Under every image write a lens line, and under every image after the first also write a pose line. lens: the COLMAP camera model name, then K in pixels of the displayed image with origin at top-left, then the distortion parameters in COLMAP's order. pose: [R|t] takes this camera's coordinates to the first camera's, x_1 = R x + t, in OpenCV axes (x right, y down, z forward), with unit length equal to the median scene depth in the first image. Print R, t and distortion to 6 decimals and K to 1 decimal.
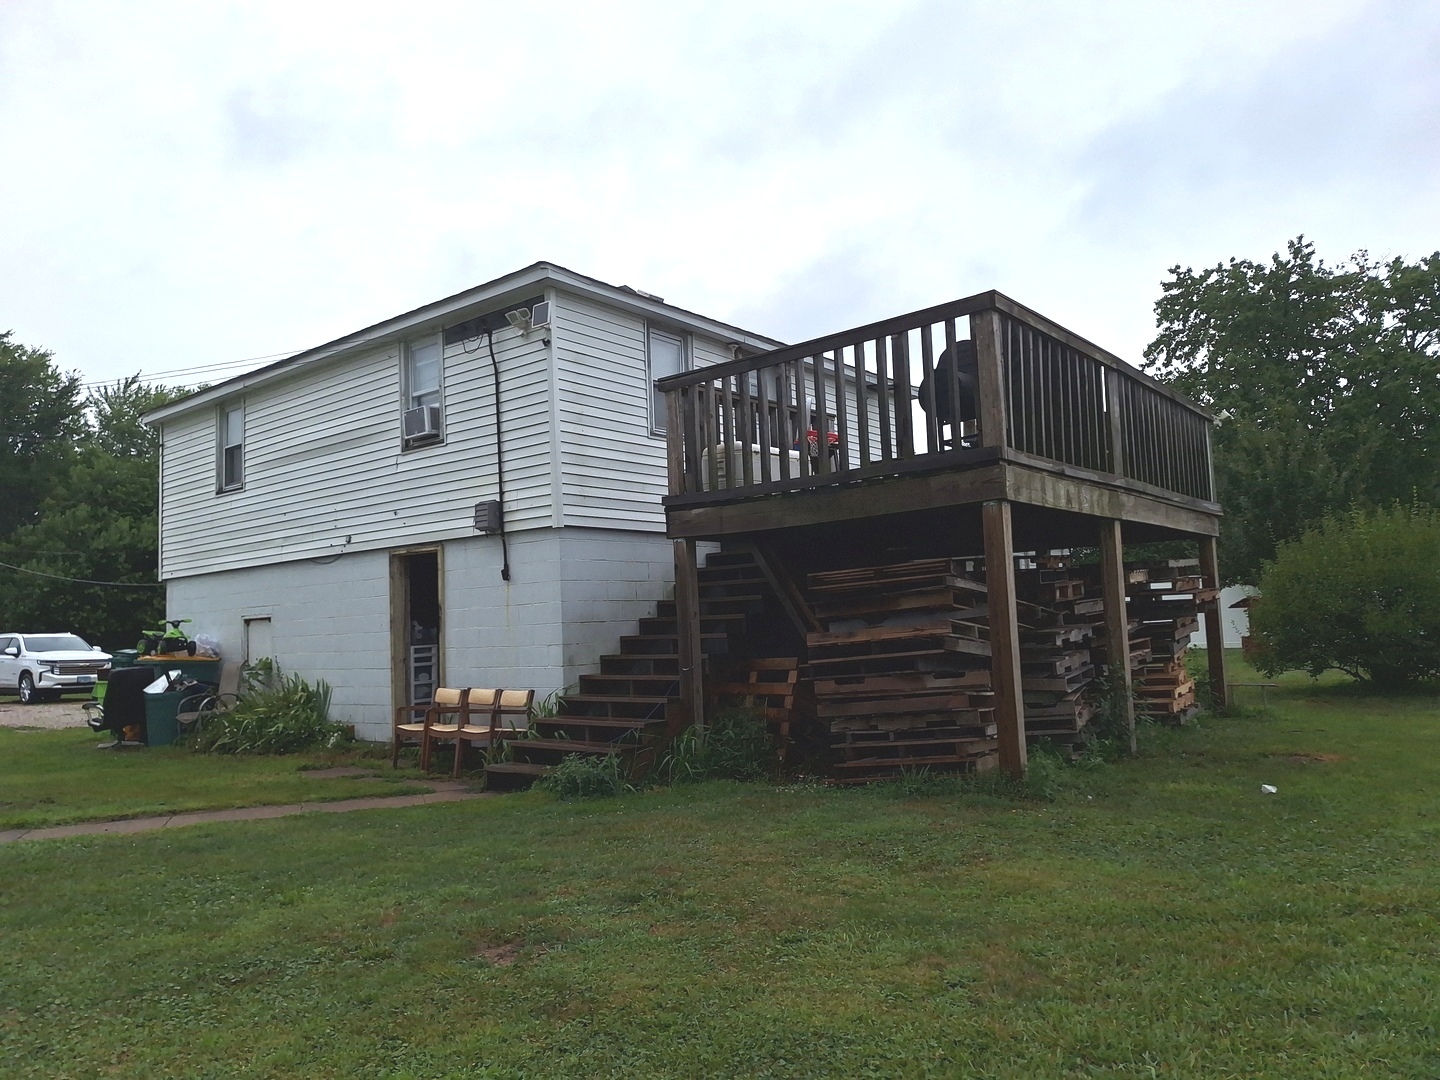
lens RADIAL K [[1064.0, 0, 715.9], [0, 1064.0, 544.3], [0, 0, 1]] dist [0.130855, -0.218550]
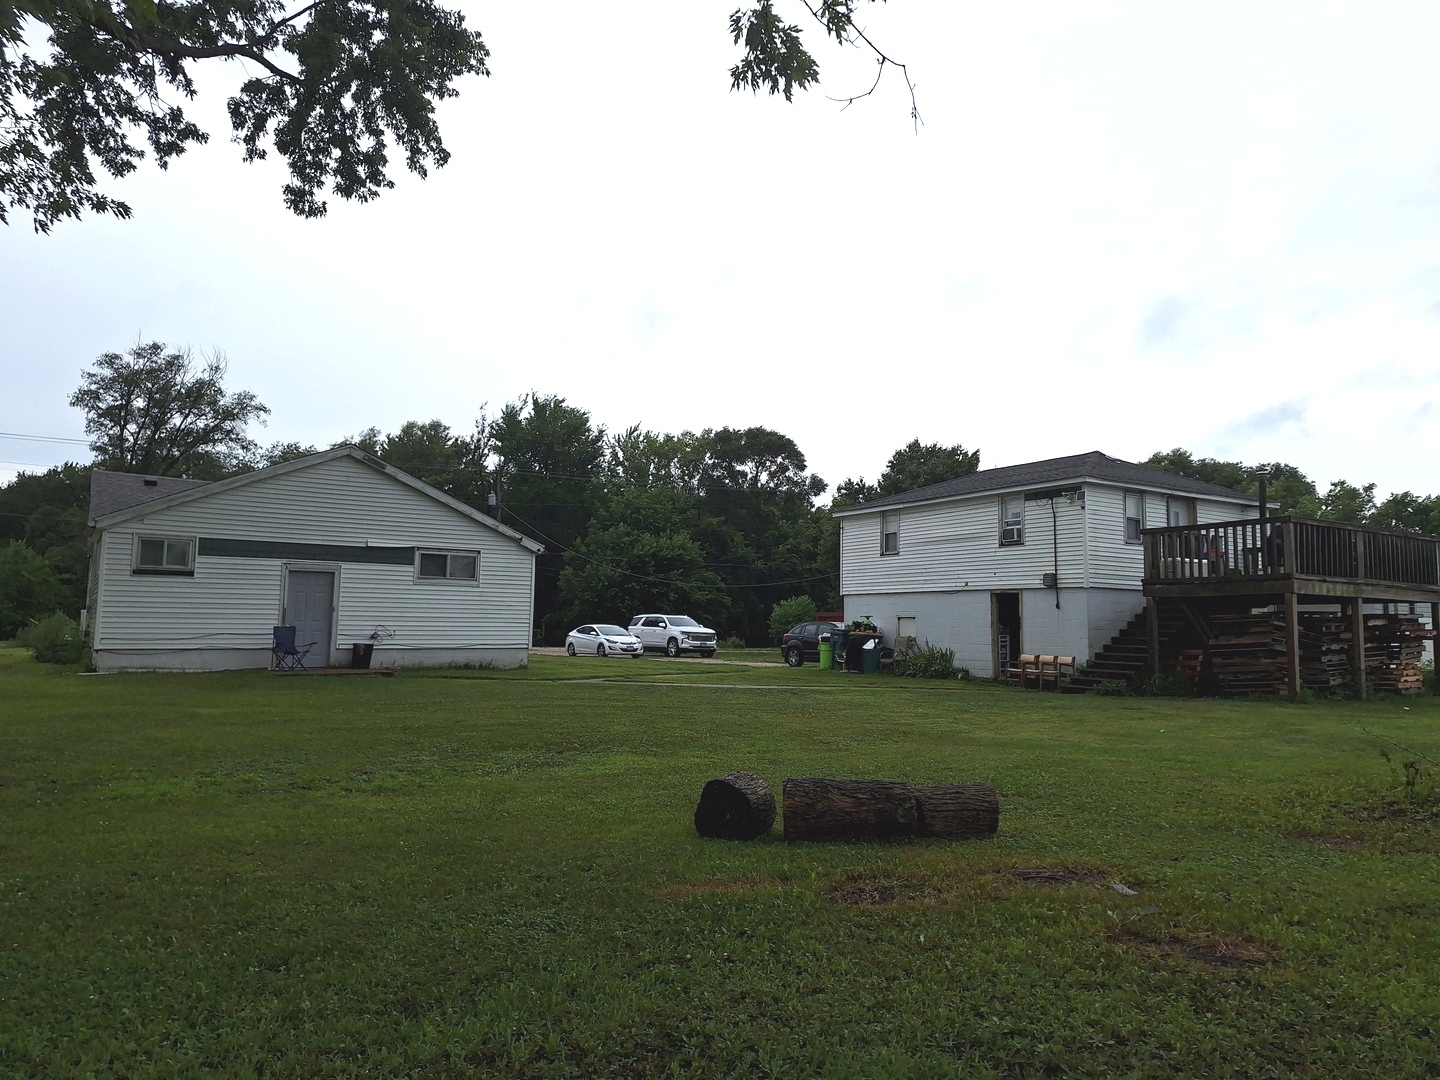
lens RADIAL K [[996.6, 0, 720.0], [0, 996.6, 540.0], [0, 0, 1]] dist [0.110821, -0.166052]
pose [[0.942209, 0.026574, -0.333970, -0.172540], [-0.030339, 0.999521, -0.006060, -0.082981], [0.333649, 0.015842, 0.942564, -1.351883]]
